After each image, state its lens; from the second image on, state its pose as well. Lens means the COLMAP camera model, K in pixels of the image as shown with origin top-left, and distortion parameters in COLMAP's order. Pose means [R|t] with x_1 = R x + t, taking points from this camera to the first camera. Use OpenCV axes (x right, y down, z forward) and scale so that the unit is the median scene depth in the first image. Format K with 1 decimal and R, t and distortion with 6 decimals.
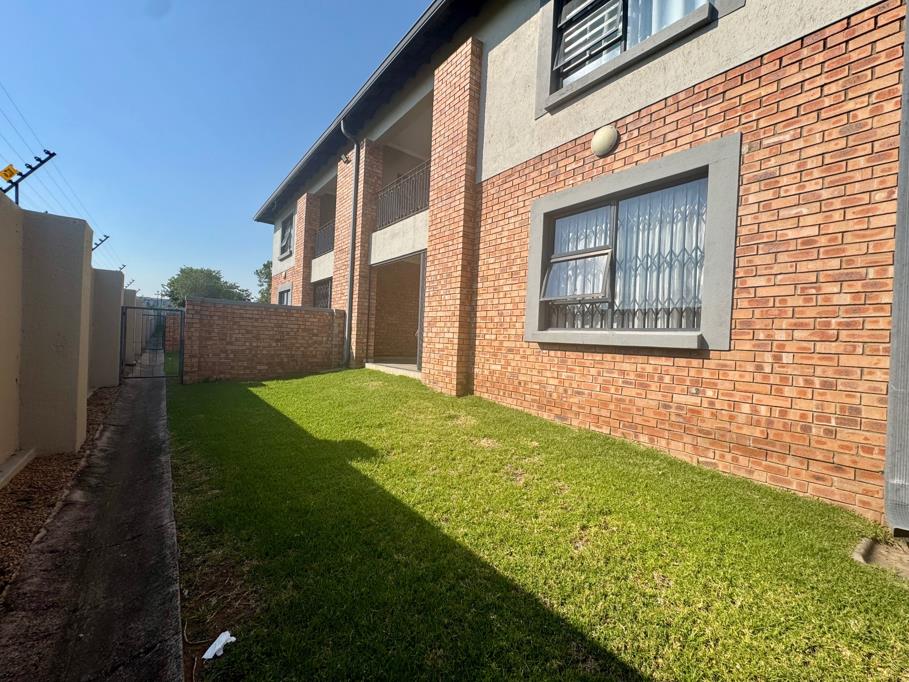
lens RADIAL K [[363.9, 0, 453.0], [0, 363.9, 341.1], [0, 0, 1]] dist [-0.001479, -0.000172]
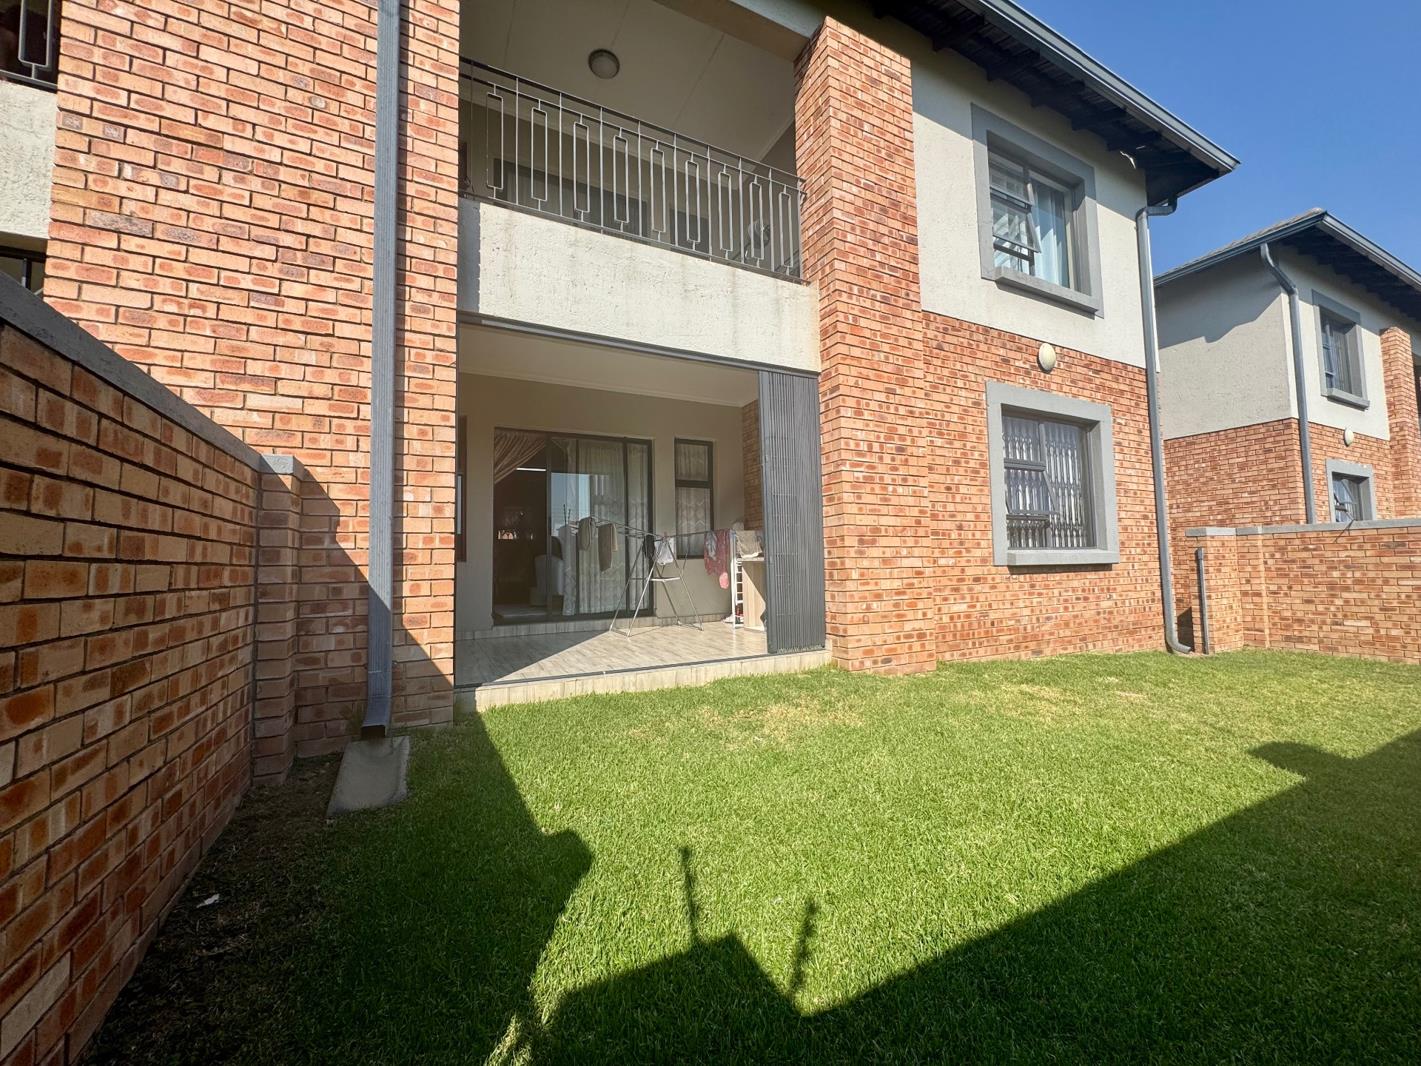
lens RADIAL K [[568.8, 0, 708.1], [0, 568.8, 533.1], [0, 0, 1]] dist [-0.001479, -0.000172]
pose [[0.203471, 0.011785, 0.979010, -1.114262], [0.034835, 0.999207, -0.019268, -0.066419], [-0.978461, 0.038024, 0.202899, 1.403379]]
